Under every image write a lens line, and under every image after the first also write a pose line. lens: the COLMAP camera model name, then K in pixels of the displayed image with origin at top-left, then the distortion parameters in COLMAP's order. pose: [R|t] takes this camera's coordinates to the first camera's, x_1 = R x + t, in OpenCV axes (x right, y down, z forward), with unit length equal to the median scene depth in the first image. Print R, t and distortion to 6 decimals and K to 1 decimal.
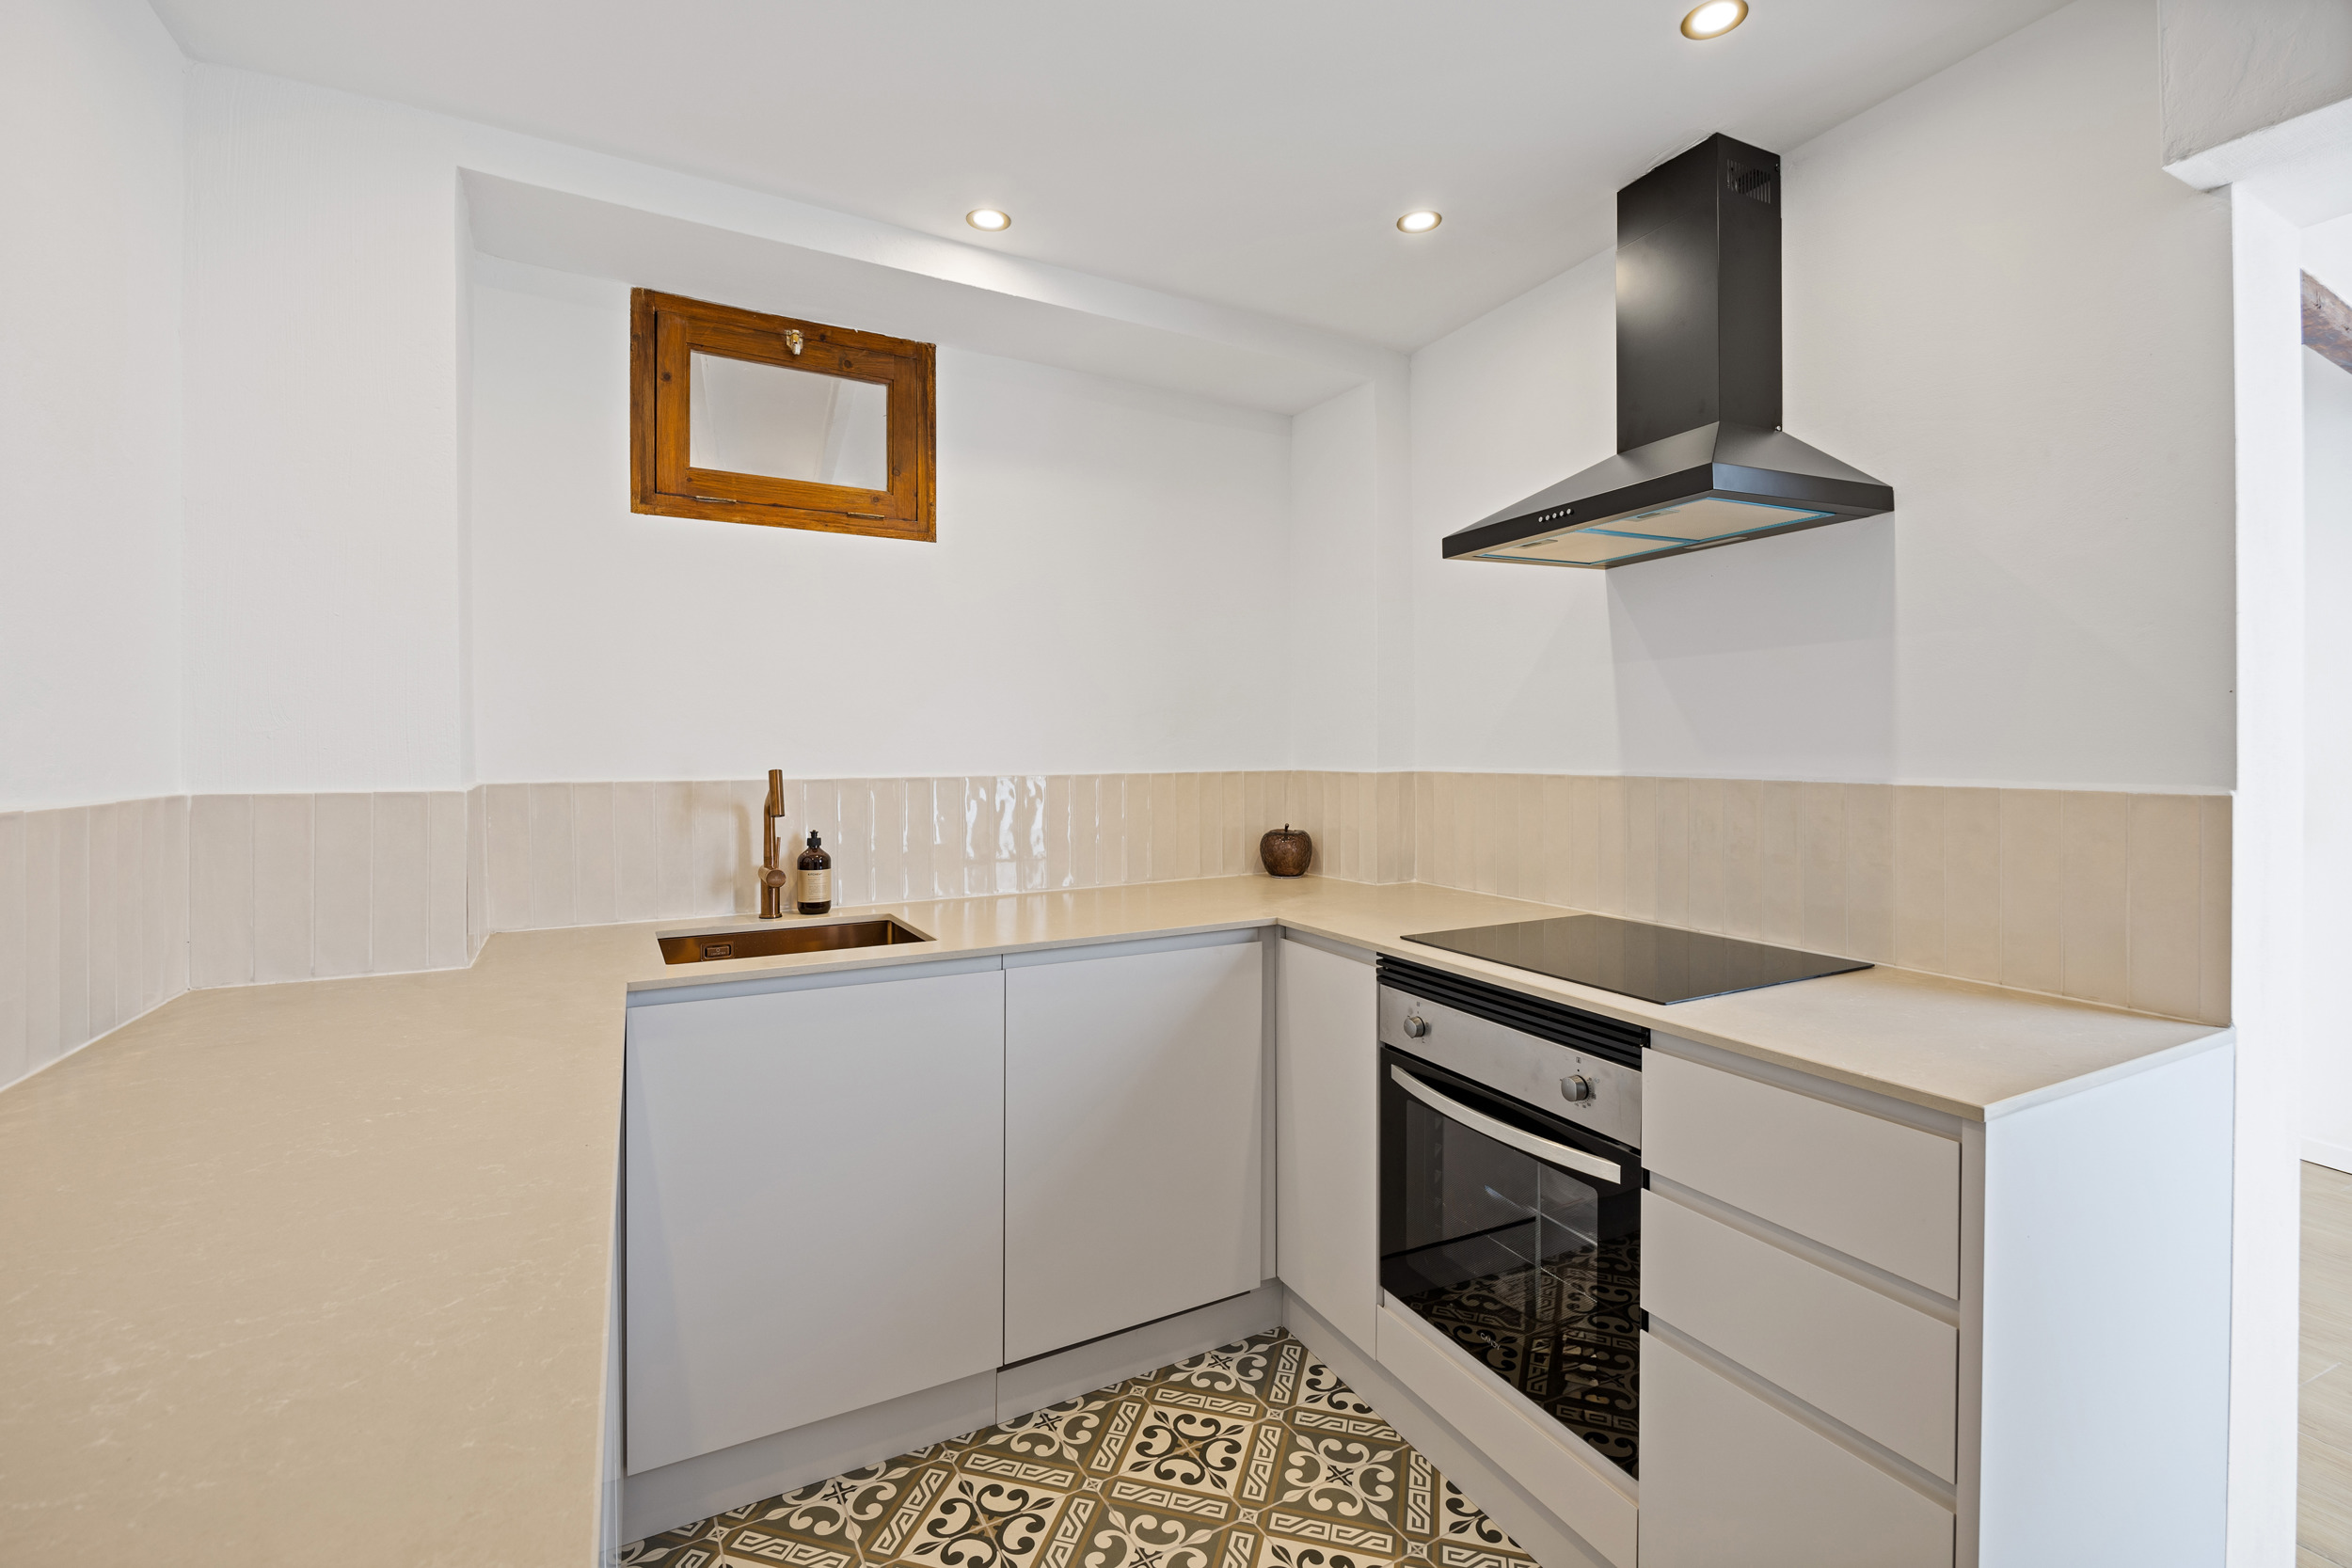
lens RADIAL K [[1047.2, 0, 1173.3], [0, 1047.2, 742.7], [0, 0, 1]] dist [-0.001729, -0.000031]
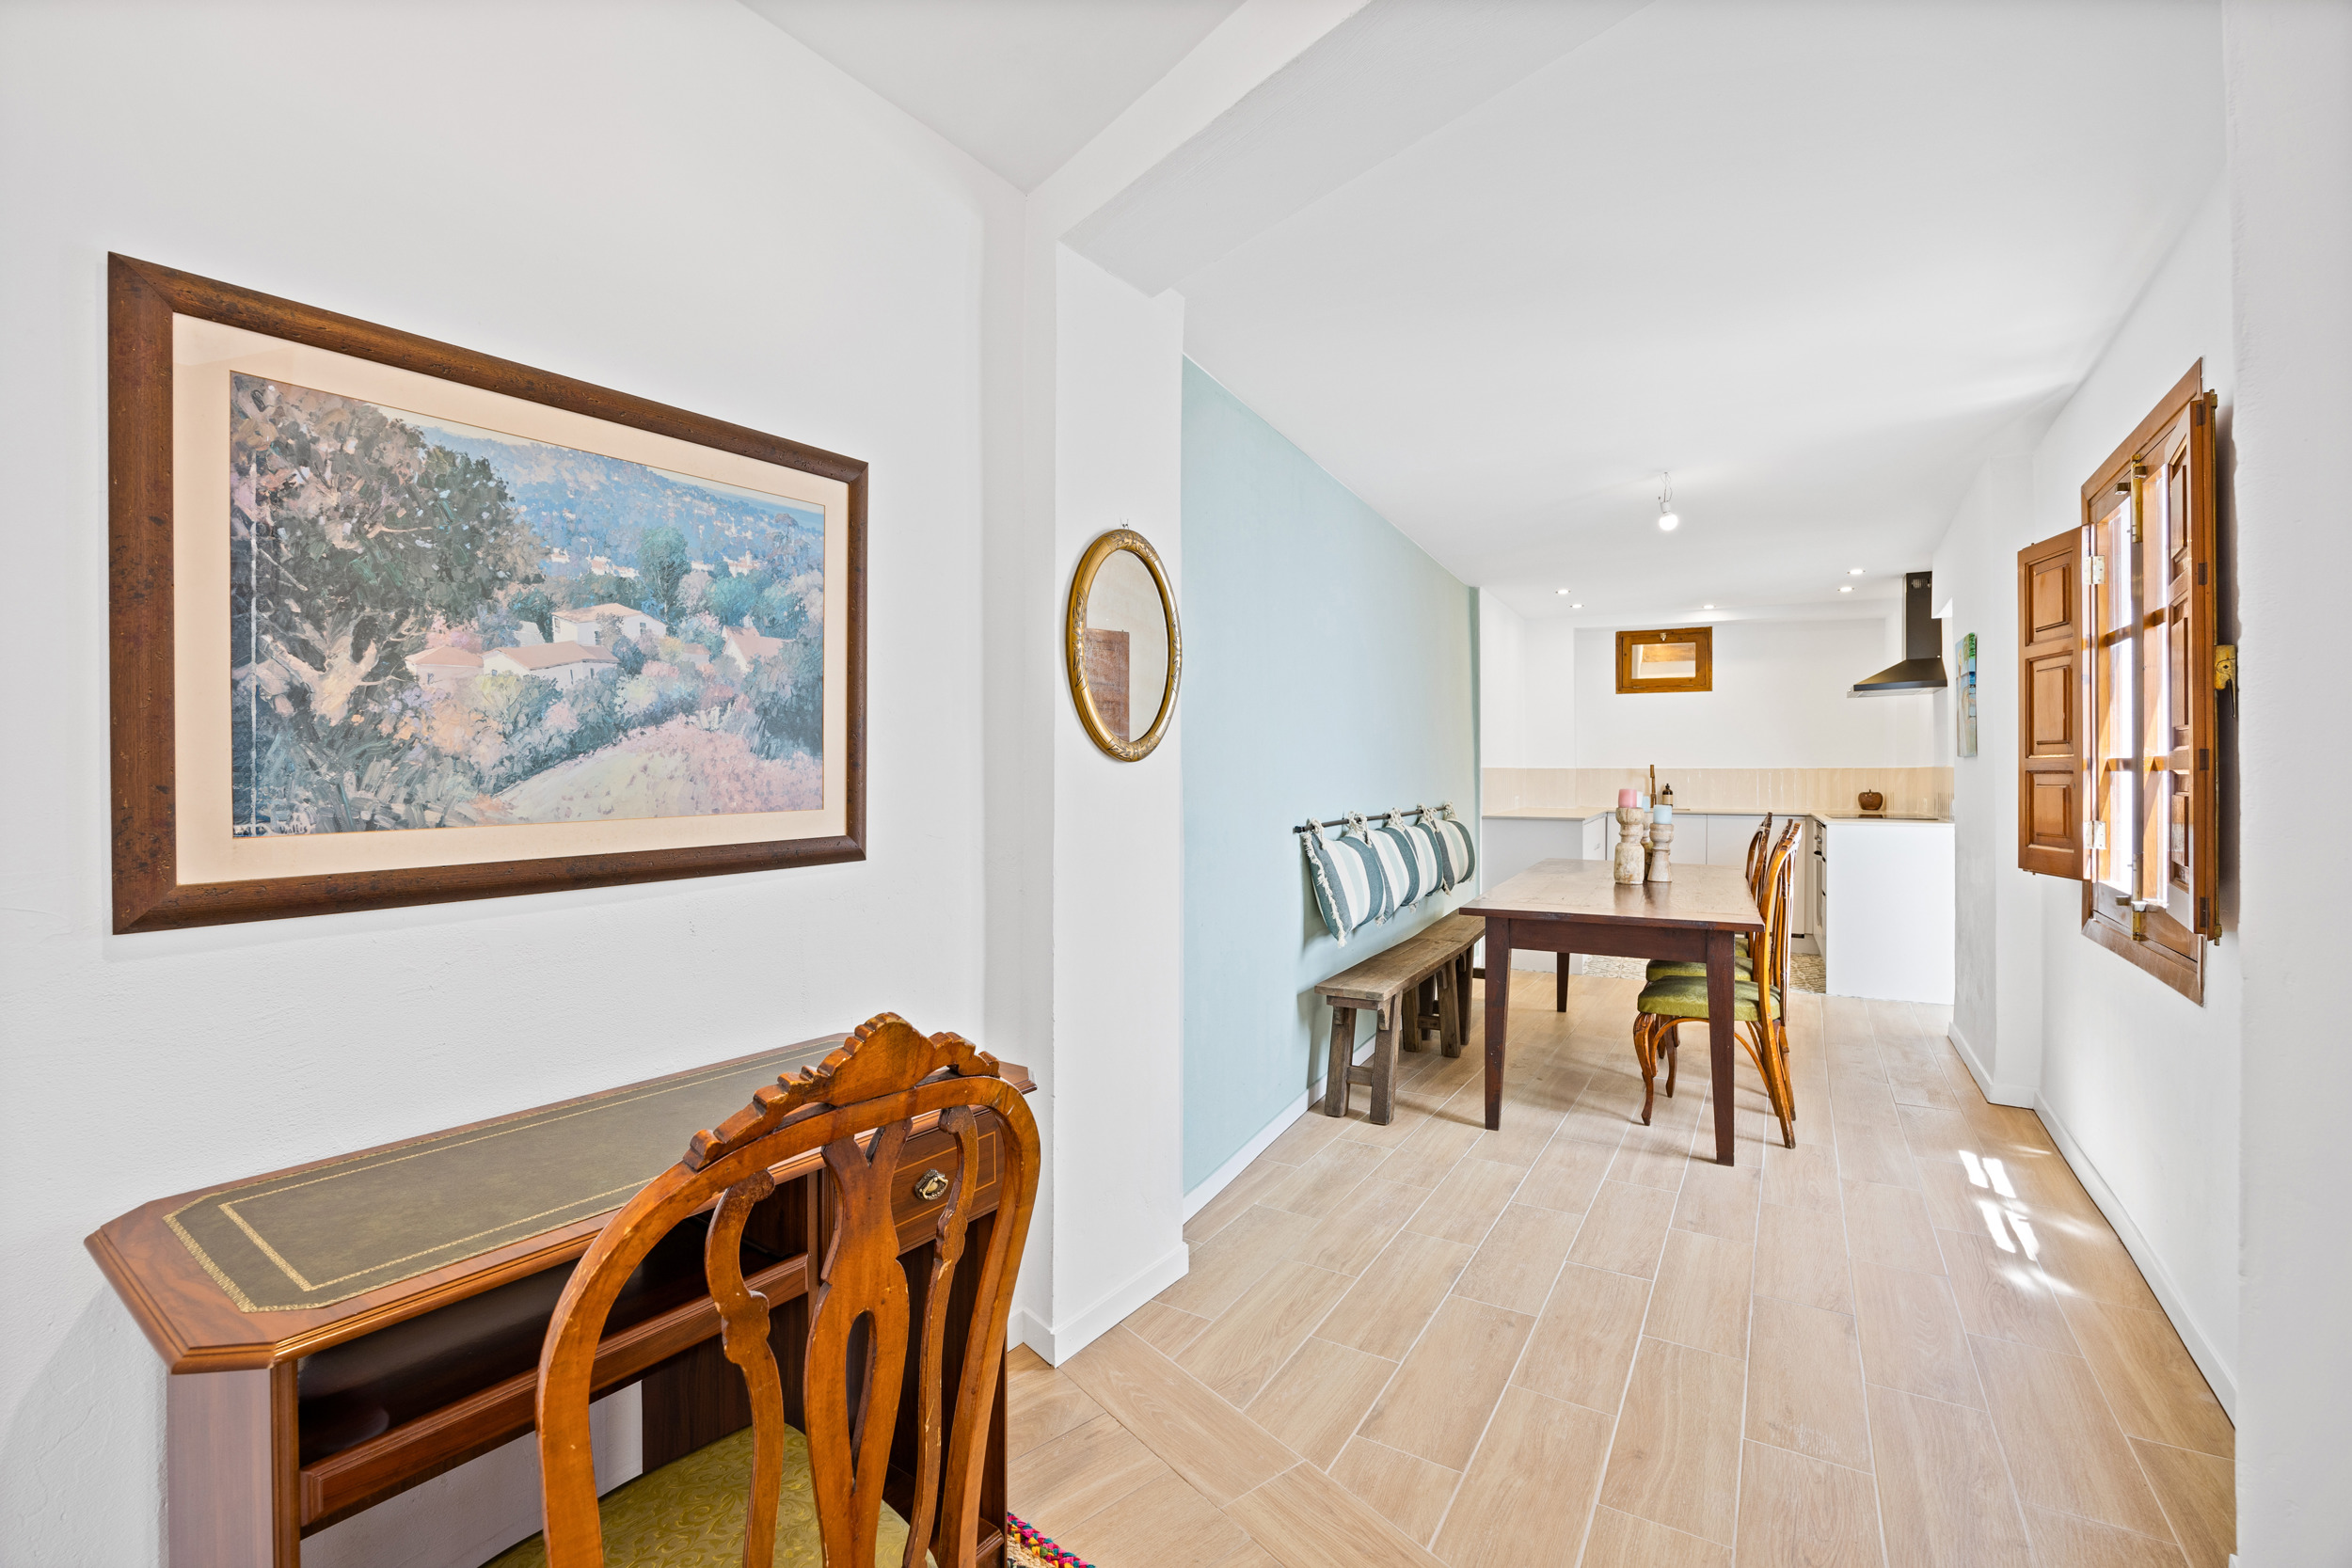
lens RADIAL K [[1053.5, 0, 1168.6], [0, 1053.5, 773.2], [0, 0, 1]] dist [-0.002561, 0.000096]
pose [[0.571046, 0.007194, -0.820887, 1.538198], [0.002723, 0.999940, 0.010657, 0.011265], [0.820914, -0.008321, 0.570992, -2.274276]]
